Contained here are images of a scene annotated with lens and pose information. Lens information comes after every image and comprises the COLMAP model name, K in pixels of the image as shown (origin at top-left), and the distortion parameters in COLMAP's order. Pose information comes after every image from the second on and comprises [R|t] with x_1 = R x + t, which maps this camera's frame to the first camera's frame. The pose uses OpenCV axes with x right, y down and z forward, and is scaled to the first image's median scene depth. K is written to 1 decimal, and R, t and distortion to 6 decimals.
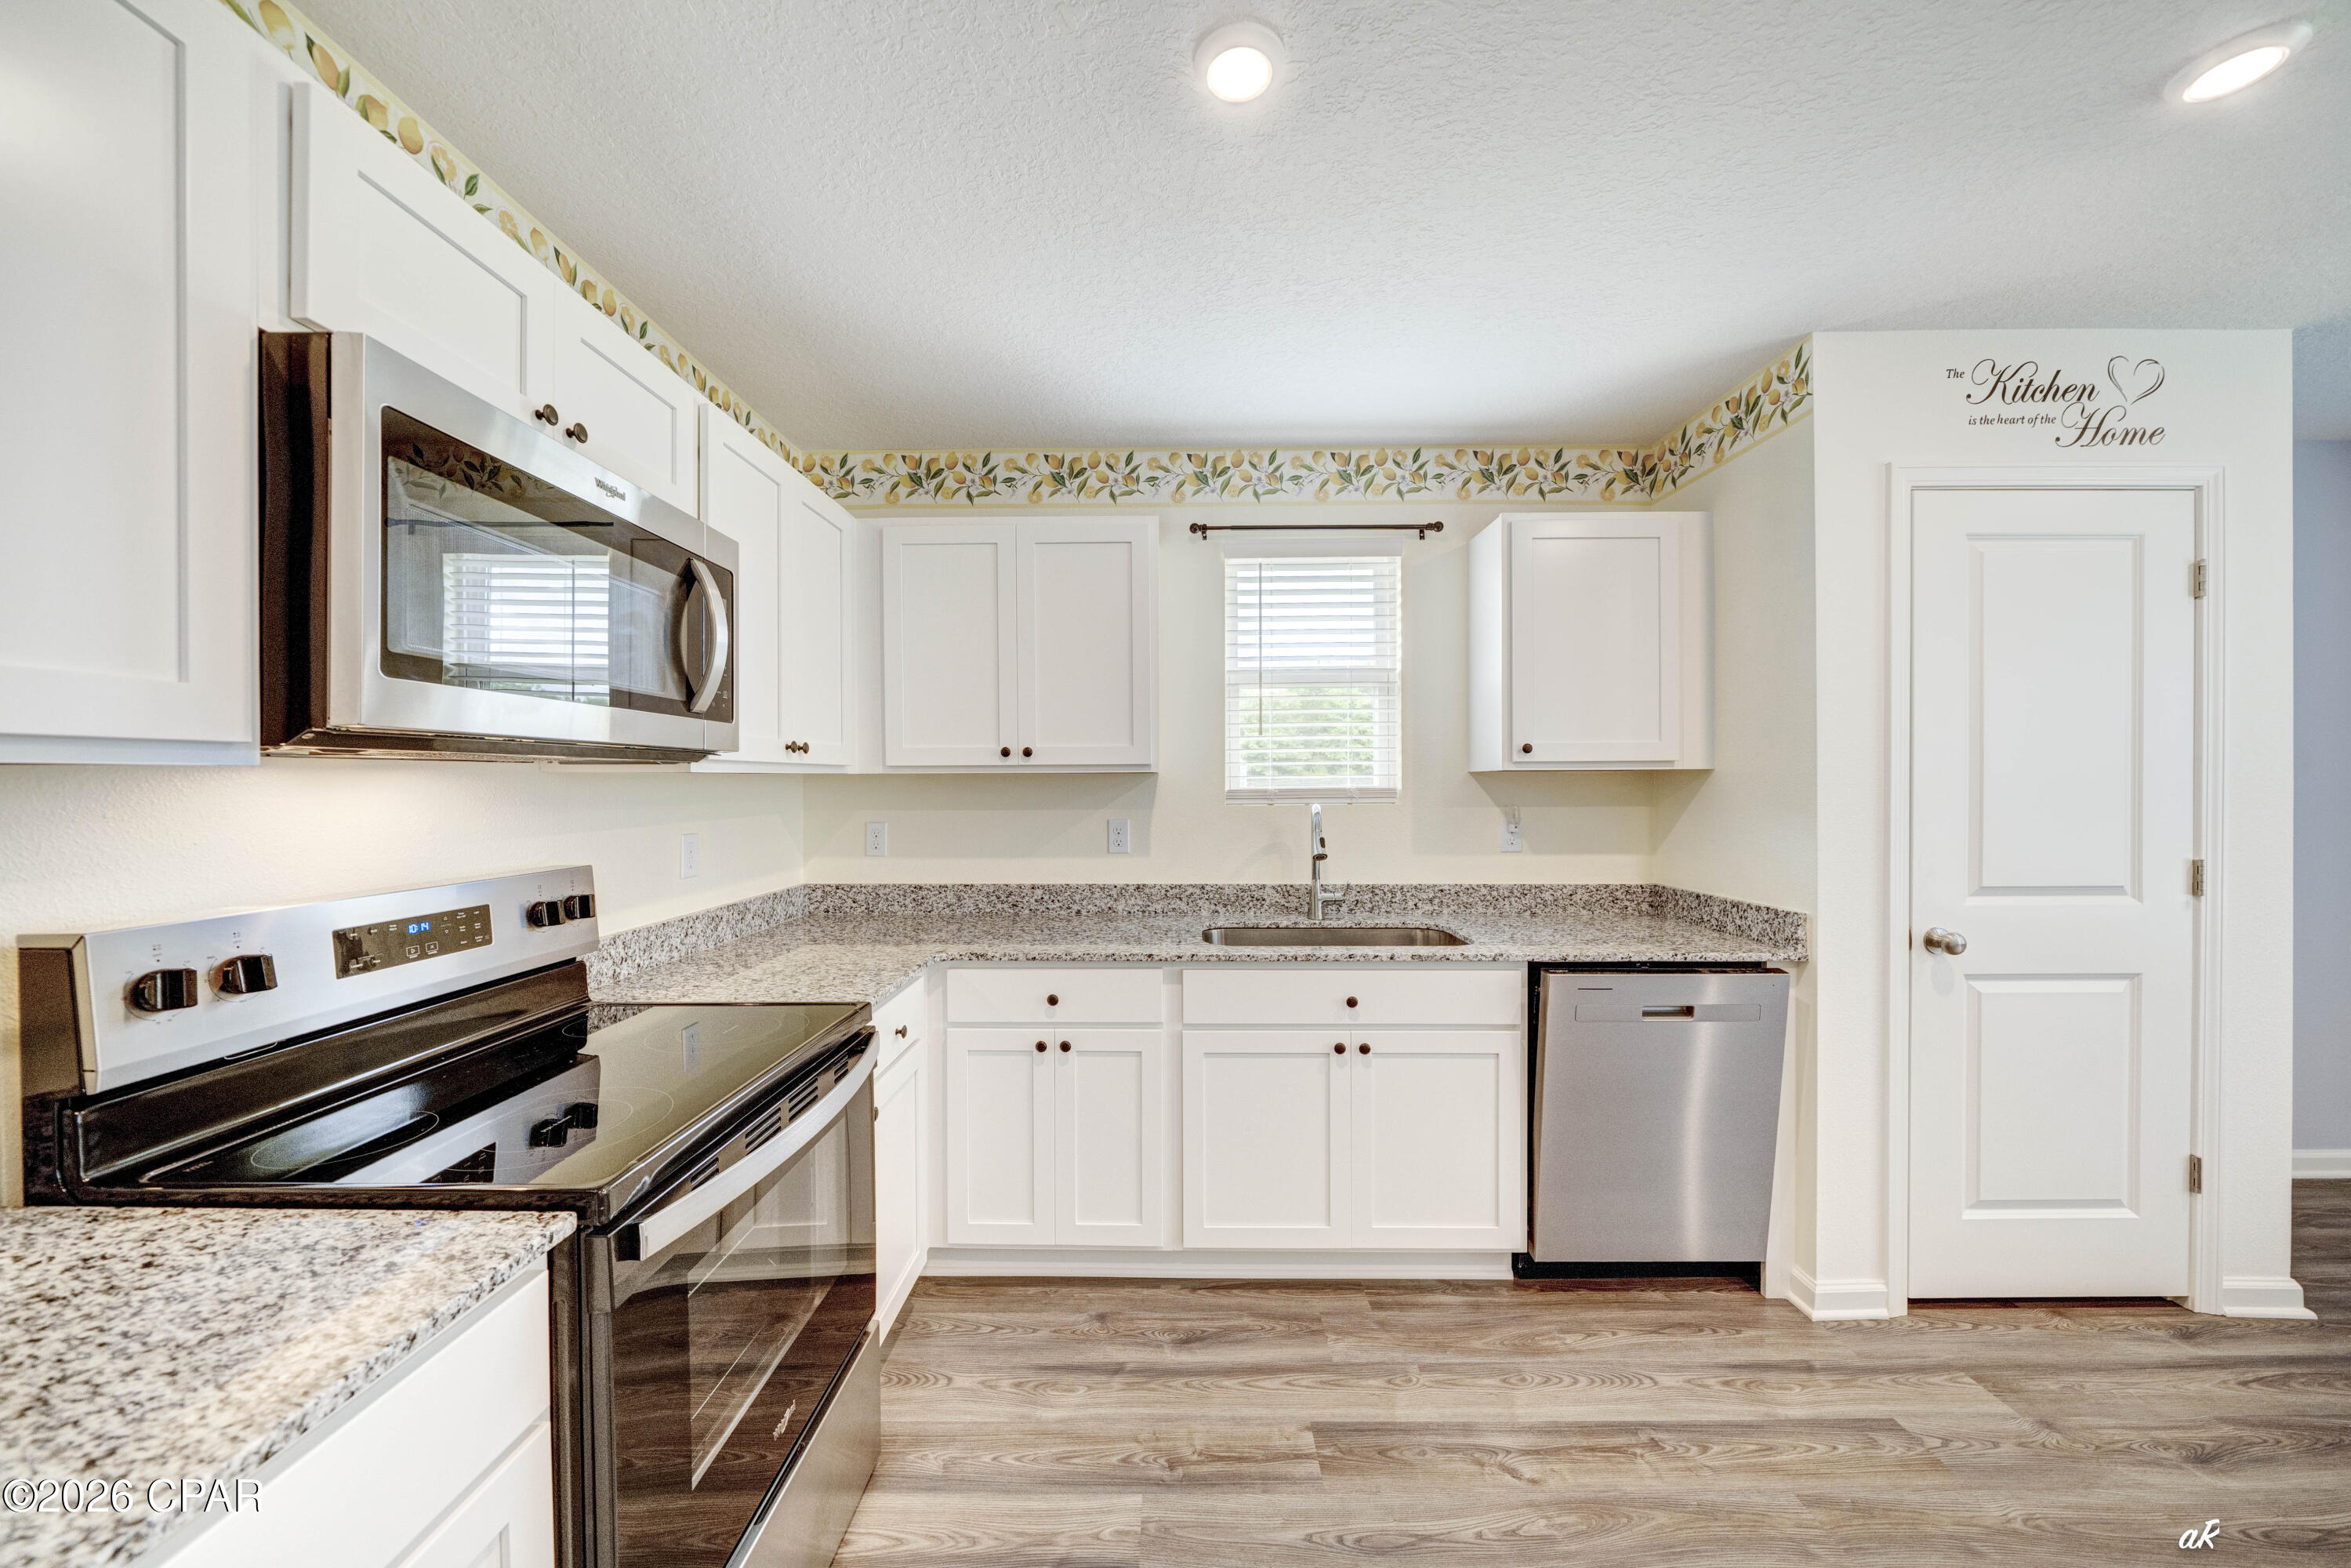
lens RADIAL K [[836.5, 0, 1187.5], [0, 836.5, 780.2], [0, 0, 1]] dist [-0.002925, -0.000756]
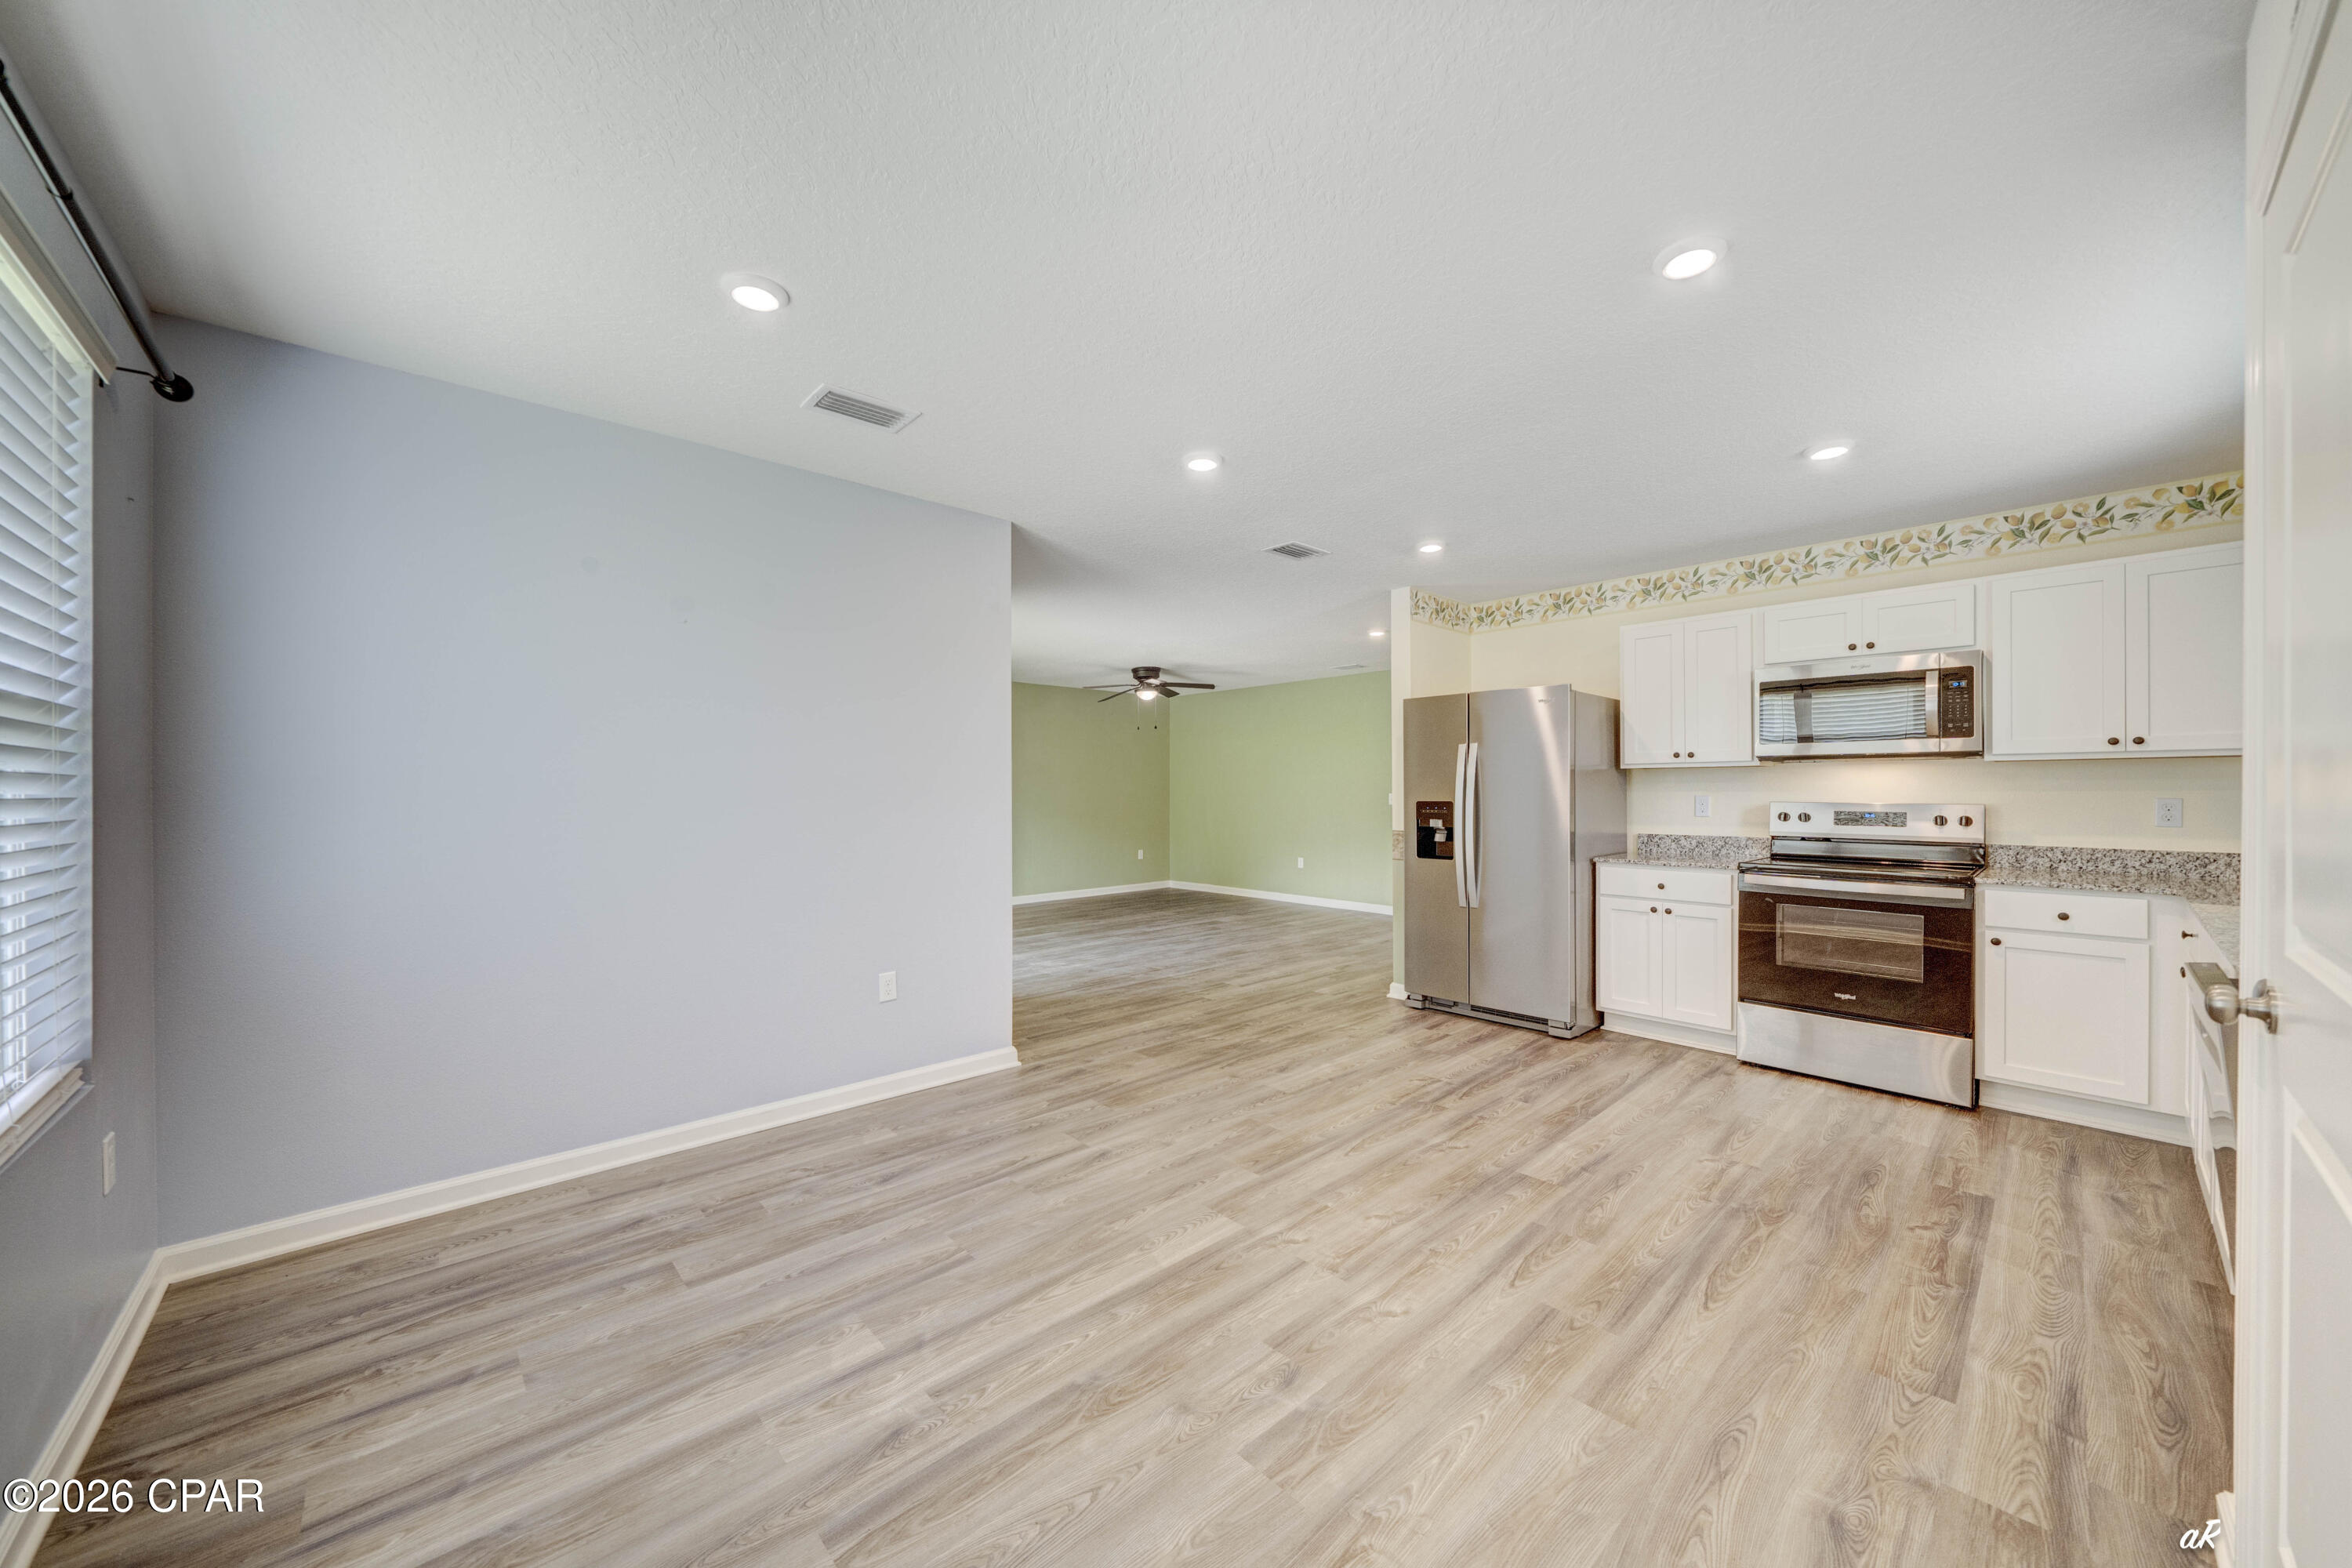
lens RADIAL K [[836.8, 0, 1129.7], [0, 836.8, 793.8], [0, 0, 1]] dist [-0.002925, -0.000756]
pose [[-0.755034, 0.007337, -0.655645, 1.806429], [0.003843, 0.999970, 0.006764, 0.039500], [0.655674, 0.002587, -0.755039, 0.897481]]
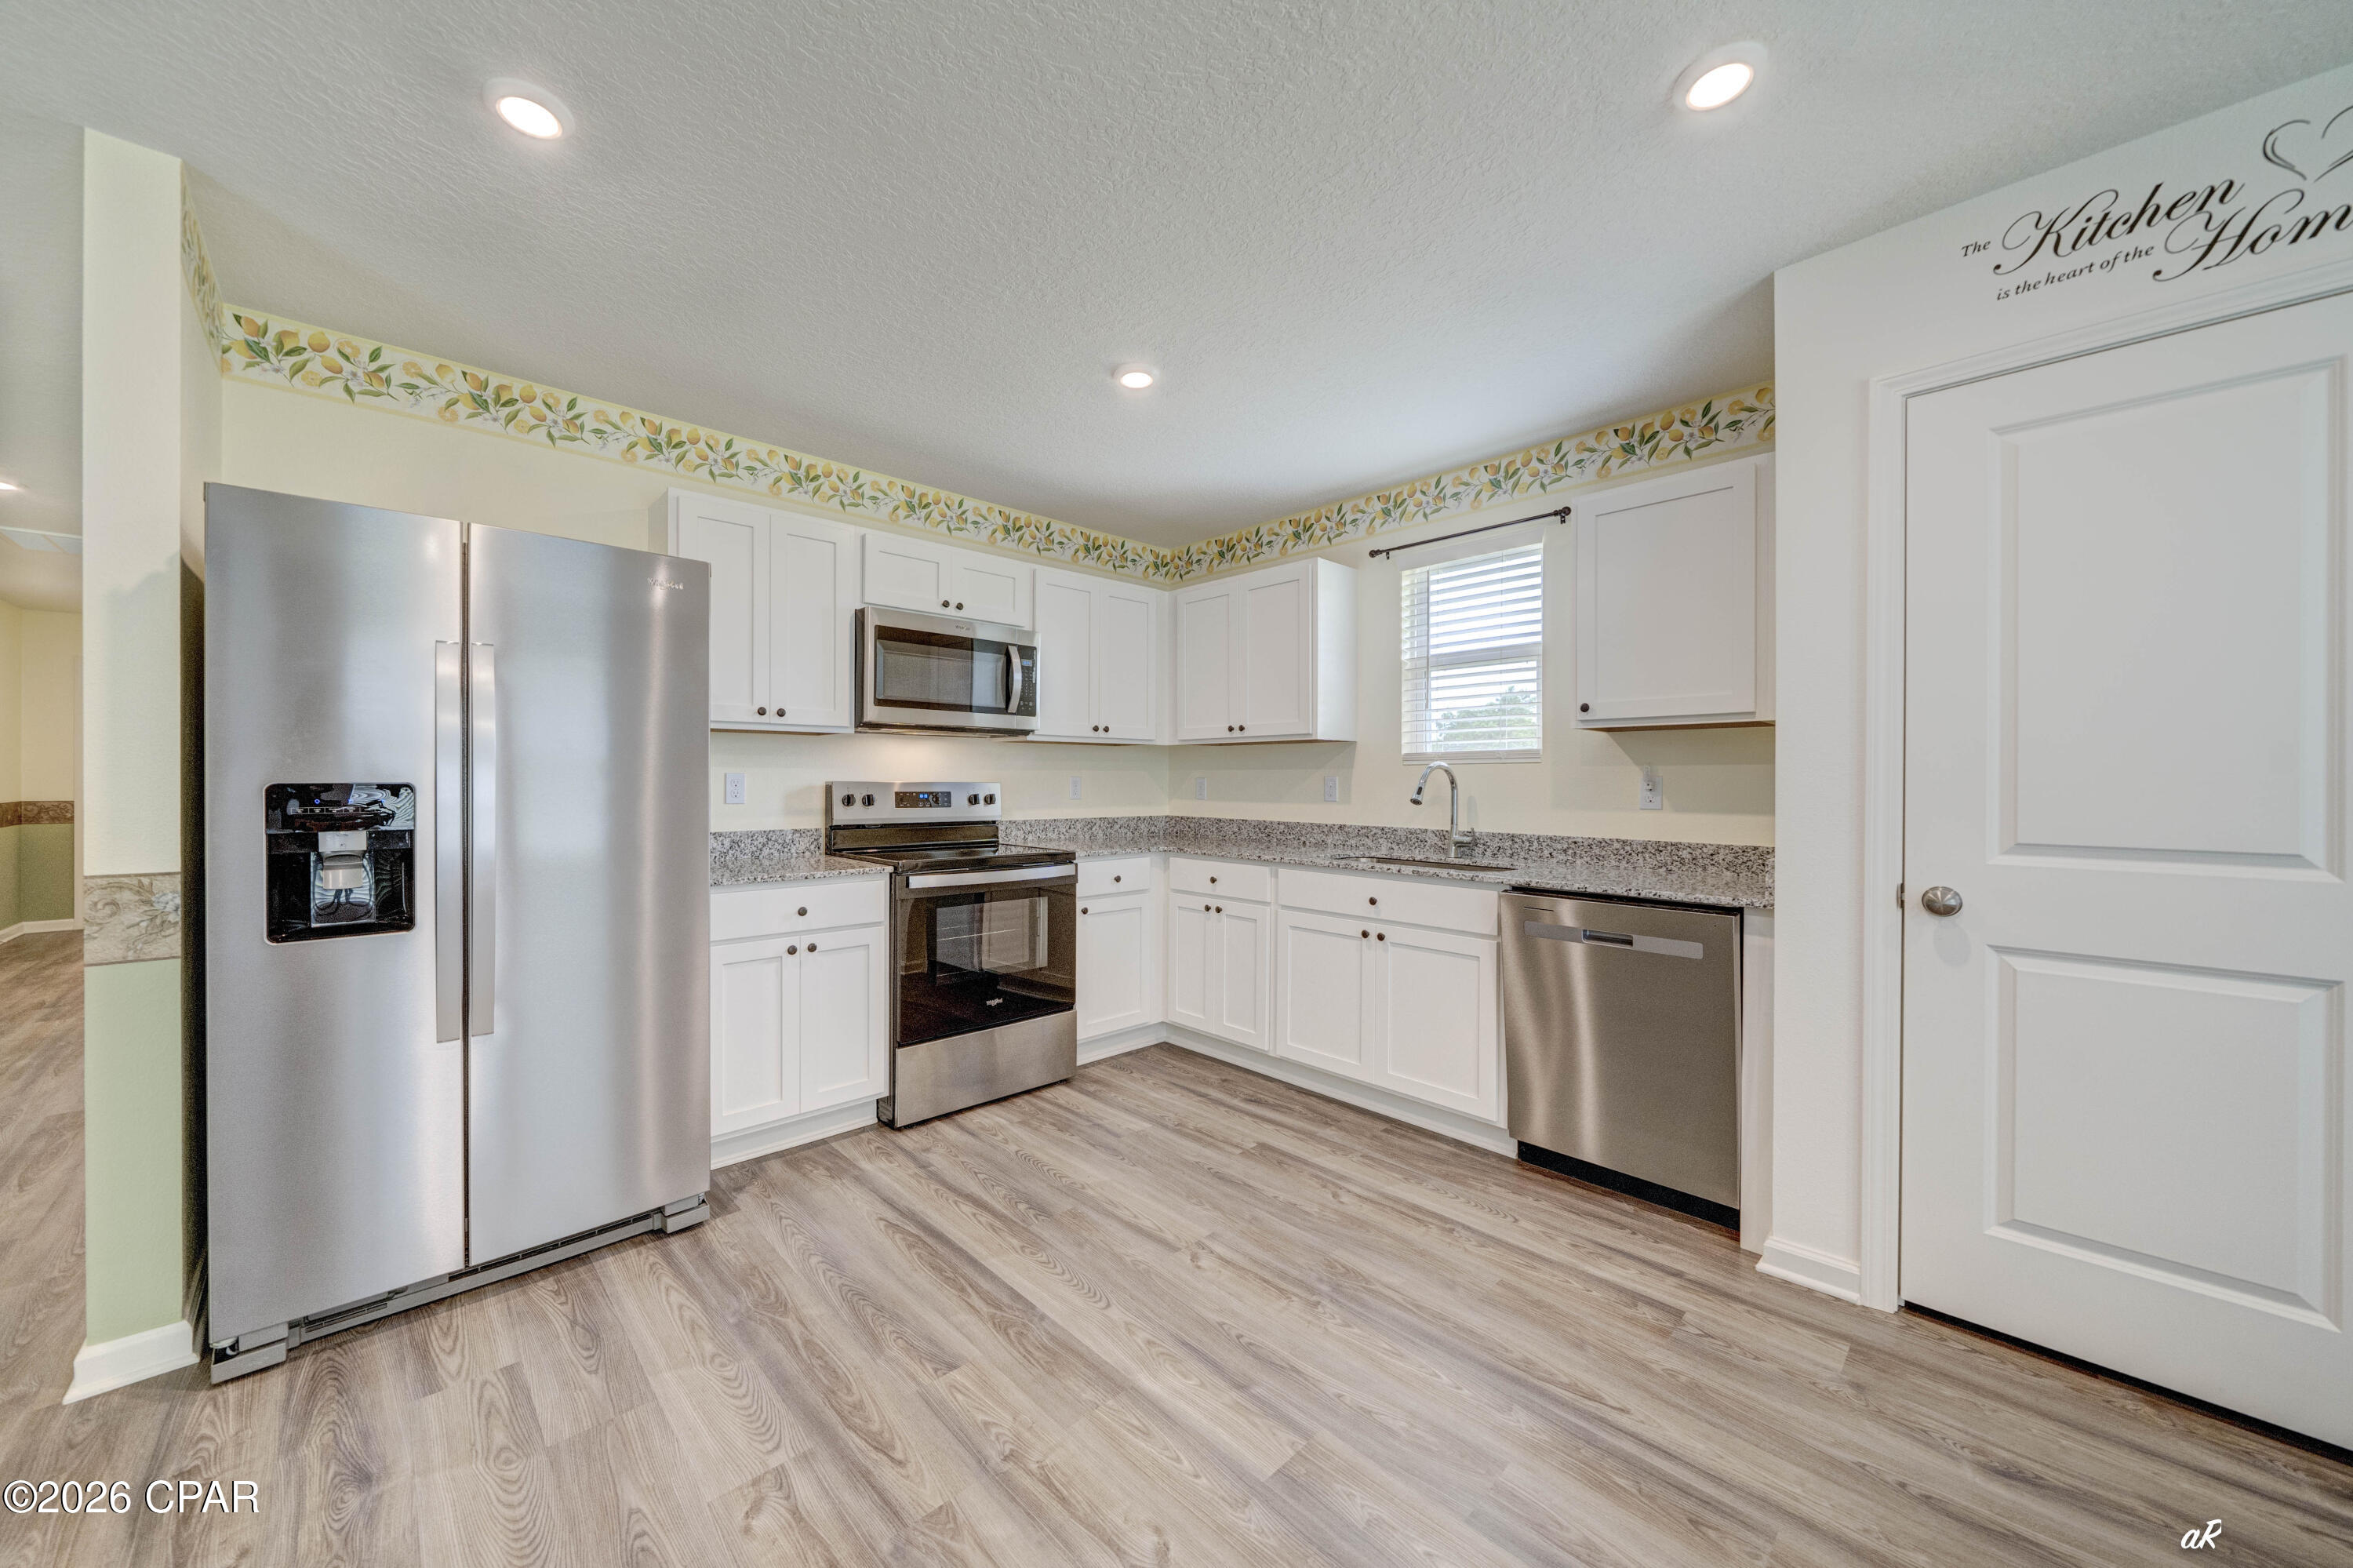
lens RADIAL K [[861.8, 0, 1178.9], [0, 861.8, 778.7], [0, 0, 1]] dist [-0.002488, -0.000857]
pose [[0.698522, 0.005548, -0.715567, 0.971562], [-0.006787, 0.999976, 0.001127, 0.065961], [0.715556, 0.004069, 0.698543, -0.205261]]
